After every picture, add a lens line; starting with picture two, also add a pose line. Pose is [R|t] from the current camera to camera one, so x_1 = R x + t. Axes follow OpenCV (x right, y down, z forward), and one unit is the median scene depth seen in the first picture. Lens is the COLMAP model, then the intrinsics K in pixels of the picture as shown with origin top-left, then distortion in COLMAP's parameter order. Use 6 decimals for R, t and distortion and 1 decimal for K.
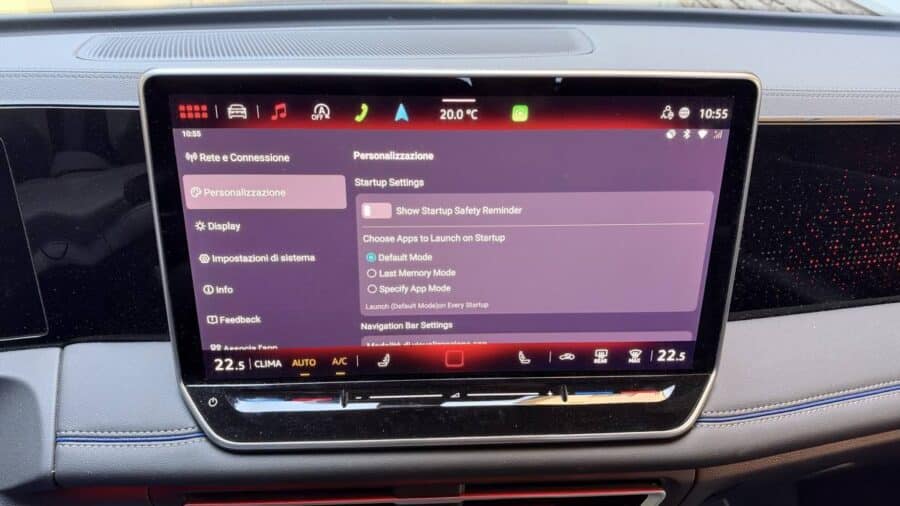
lens RADIAL K [[658.2, 0, 453.5], [0, 658.2, 254.9], [0, 0, 1]] dist [0.004989, -0.060859]
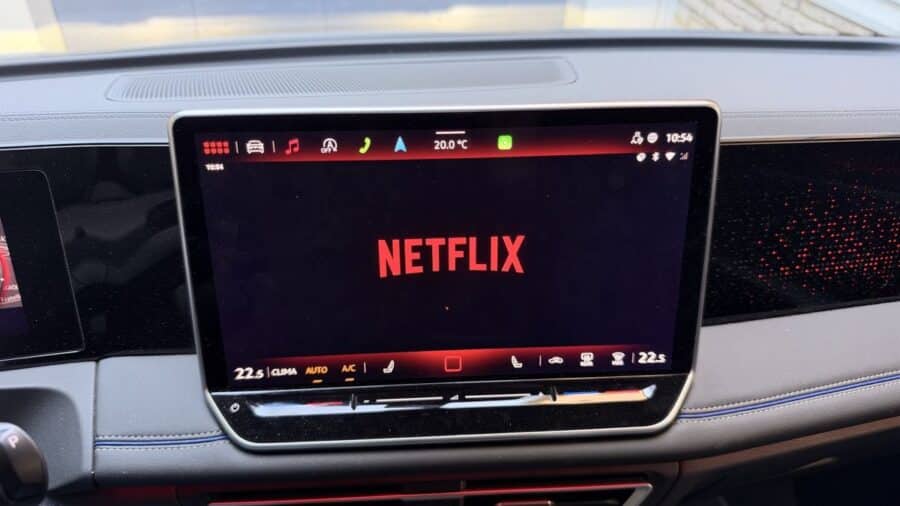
lens RADIAL K [[654.2, 0, 450.0], [0, 654.2, 253.0], [0, 0, 1]] dist [0.027596, -0.104728]
pose [[0.999673, -0.021976, -0.013076, 0.015108], [0.021569, 0.999301, -0.030538, 0.005709], [0.013737, 0.030246, 0.999448, -0.101901]]
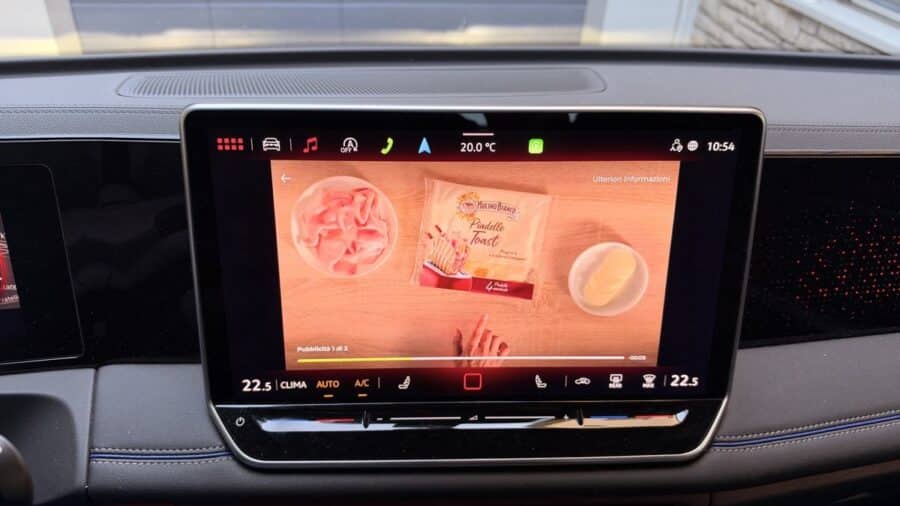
lens RADIAL K [[658.2, 0, 453.5], [0, 658.2, 254.9], [0, 0, 1]] dist [0.004989, -0.060859]
pose [[0.999767, 0.003836, -0.021219, -0.007824], [-0.005029, 0.998392, -0.056458, 0.017617], [0.020968, 0.056552, 0.998179, -0.044163]]
